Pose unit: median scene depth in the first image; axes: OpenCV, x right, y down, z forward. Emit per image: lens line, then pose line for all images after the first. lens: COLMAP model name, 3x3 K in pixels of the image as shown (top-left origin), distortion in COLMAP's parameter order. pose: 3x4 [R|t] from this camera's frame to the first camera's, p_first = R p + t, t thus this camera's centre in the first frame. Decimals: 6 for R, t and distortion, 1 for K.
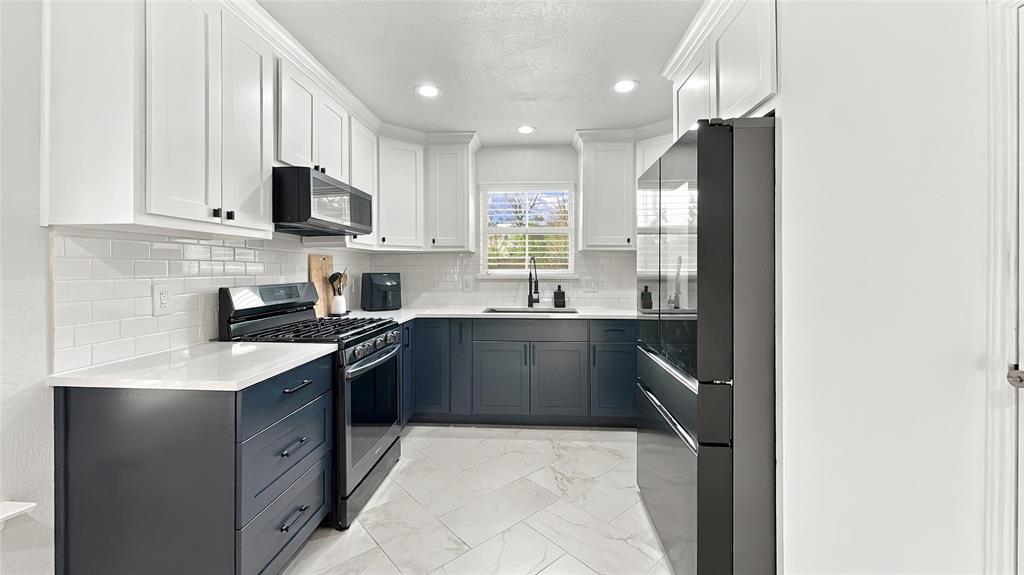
lens RADIAL K [[406.9, 0, 509.7], [0, 406.9, 272.9], [0, 0, 1]] dist [0.000371, -0.000015]
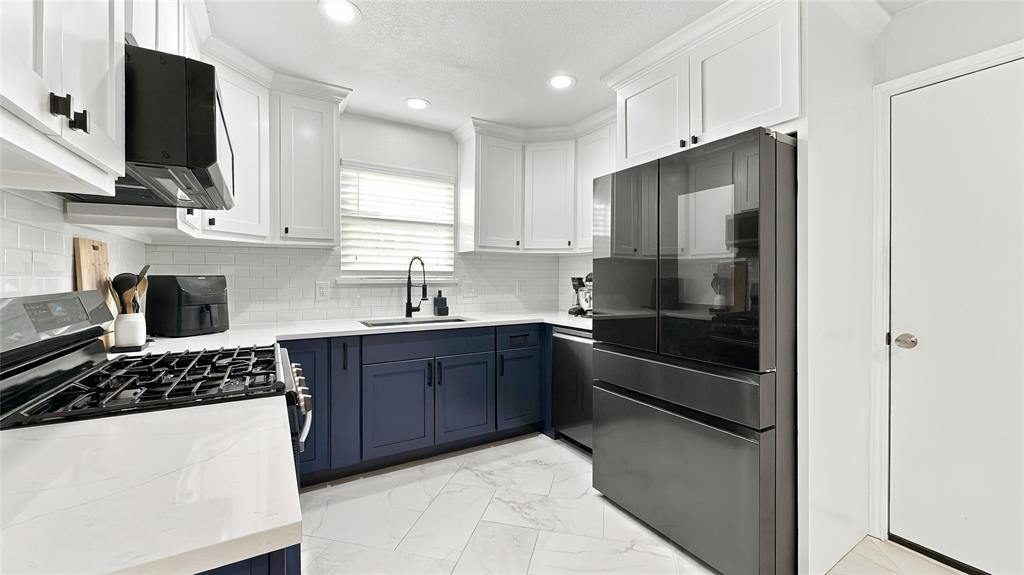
lens RADIAL K [[407.1, 0, 512.6], [0, 407.1, 281.0], [0, 0, 1]] dist [0.001217, 0.000003]
pose [[0.817475, -0.003656, 0.575952, -0.290600], [0.003411, 0.999993, 0.001506, 0.010217], [-0.575953, 0.000733, 0.817482, 0.214475]]
